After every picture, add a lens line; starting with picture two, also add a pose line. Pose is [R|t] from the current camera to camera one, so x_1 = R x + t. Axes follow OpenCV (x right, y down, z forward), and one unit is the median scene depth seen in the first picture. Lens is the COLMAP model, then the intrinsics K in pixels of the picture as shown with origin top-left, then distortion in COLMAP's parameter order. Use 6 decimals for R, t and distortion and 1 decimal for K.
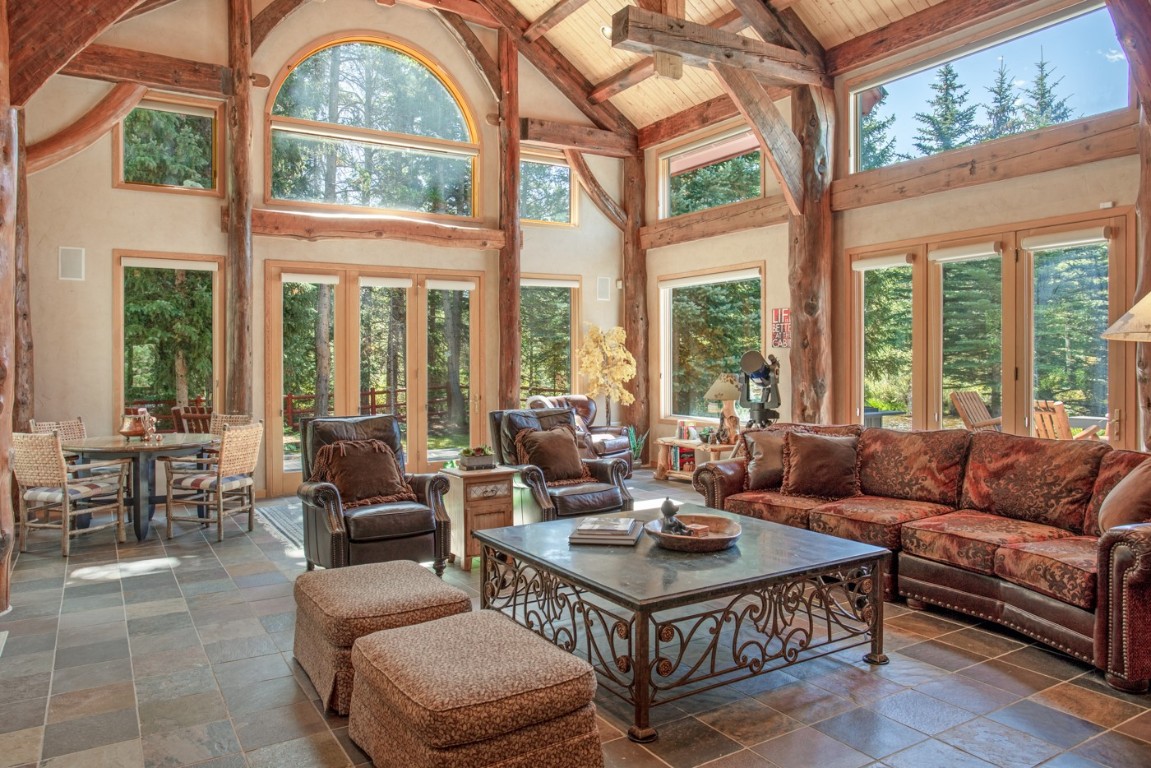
lens RADIAL K [[795.2, 0, 575.4], [0, 795.2, 371.5], [0, 0, 1]] dist [-0.010786, 0.002269]
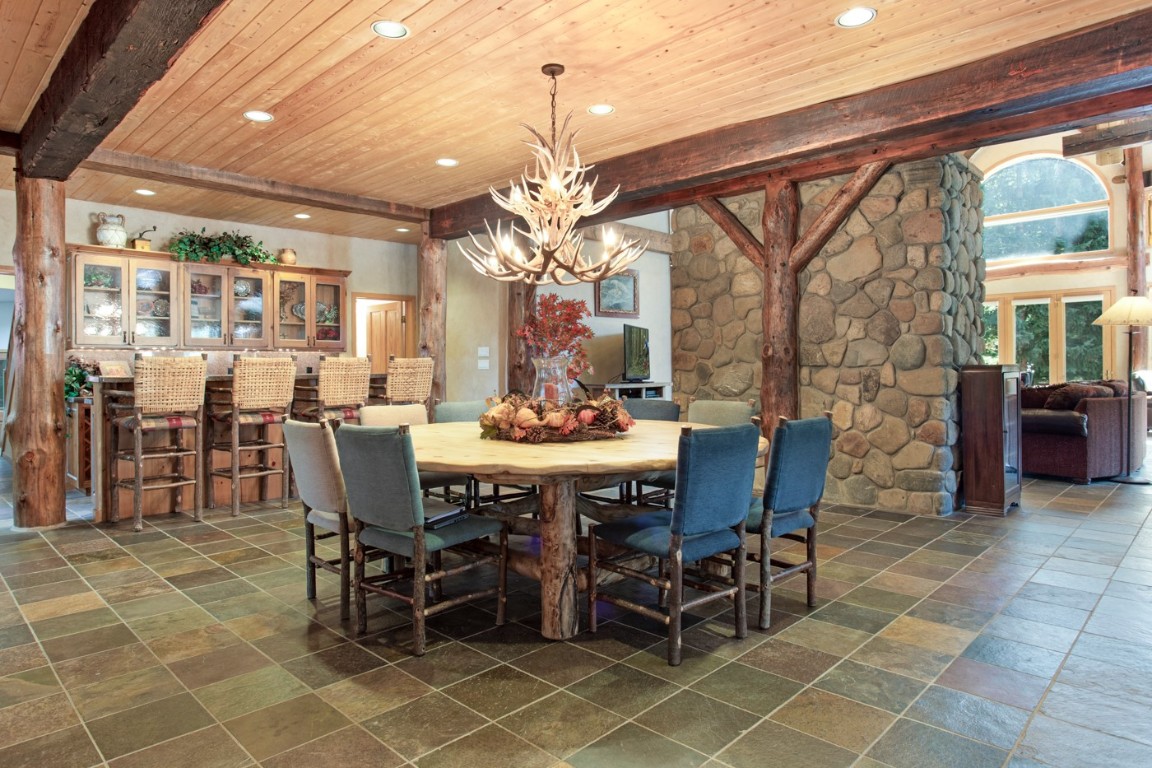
lens RADIAL K [[675.3, 0, 575.8], [0, 675.3, 376.6], [0, 0, 1]] dist [-0.016902, 0.001564]
pose [[0.250654, 0.010552, -0.968019, 0.974803], [-0.008670, 0.999925, 0.008655, 0.046365], [0.968038, 0.006224, 0.250727, -0.312119]]
